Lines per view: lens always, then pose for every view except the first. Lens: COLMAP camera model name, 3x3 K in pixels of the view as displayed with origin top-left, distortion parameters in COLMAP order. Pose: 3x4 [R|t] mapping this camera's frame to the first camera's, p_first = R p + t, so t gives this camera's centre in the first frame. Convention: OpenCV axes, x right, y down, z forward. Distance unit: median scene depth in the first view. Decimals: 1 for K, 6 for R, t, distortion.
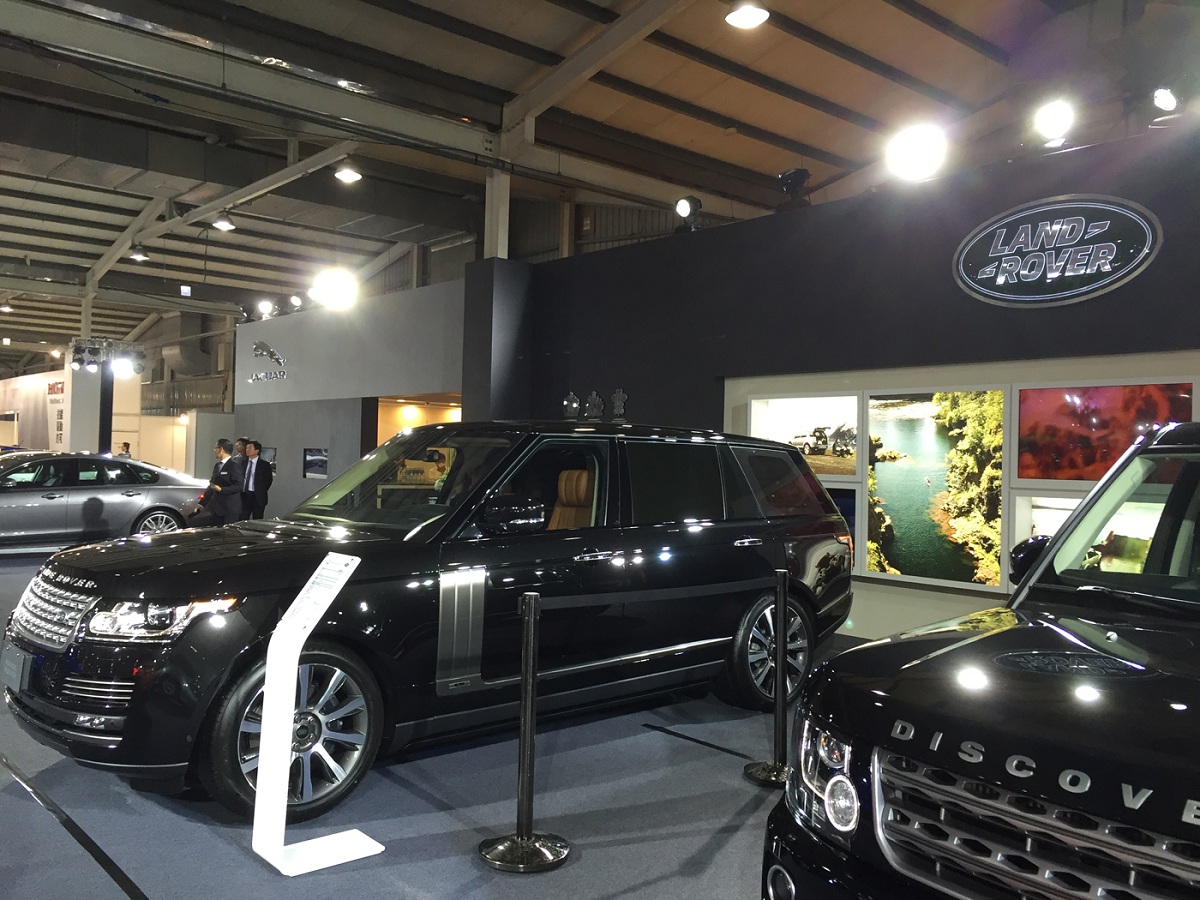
lens RADIAL K [[1028.6, 0, 600.0], [0, 1028.6, 450.0], [0, 0, 1]] dist [0.096268, -0.000670]
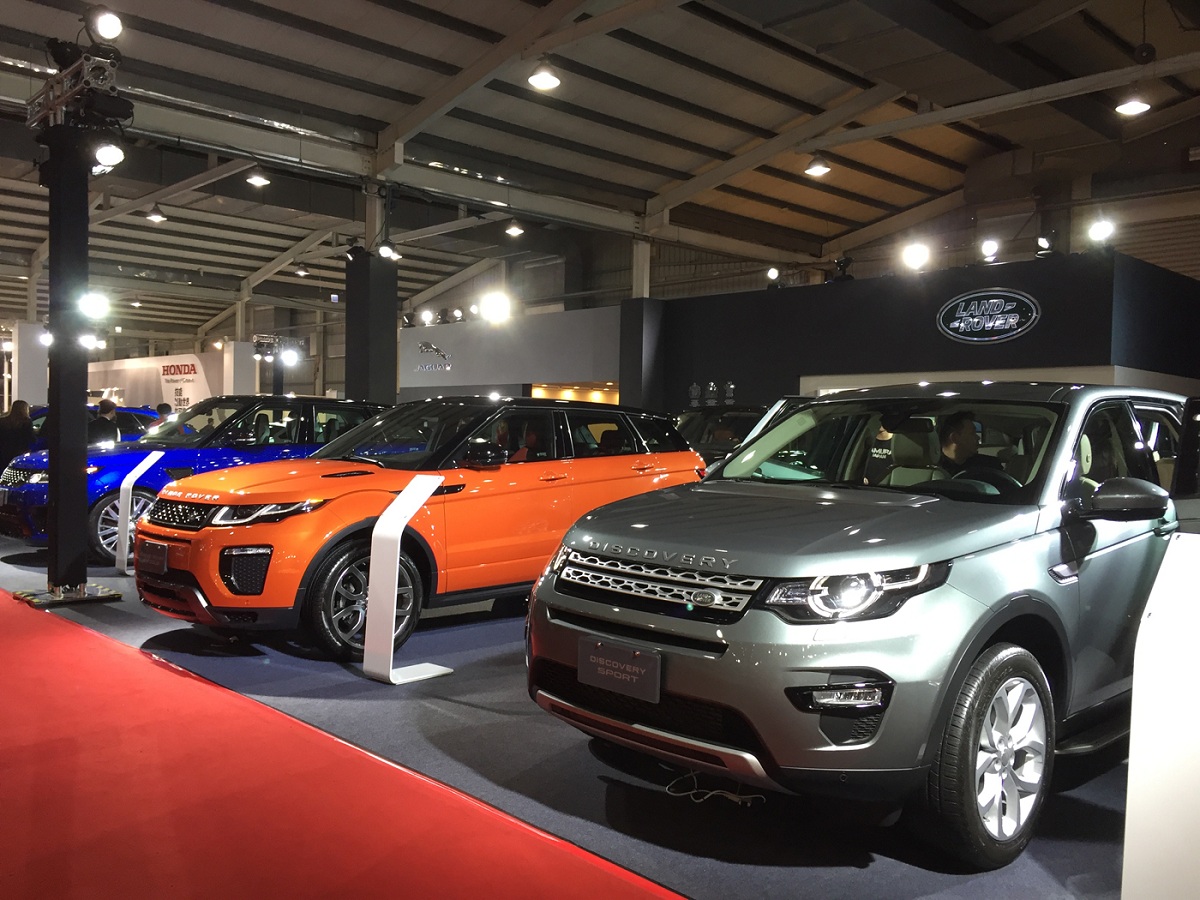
lens RADIAL K [[1028.6, 0, 600.0], [0, 1028.6, 450.0], [0, 0, 1]] dist [0.096268, -0.000670]
pose [[0.999147, -0.001012, 0.041292, -0.226928], [-0.000016, 0.999690, 0.024887, 0.006923], [-0.041304, -0.024866, 0.998837, -0.560509]]
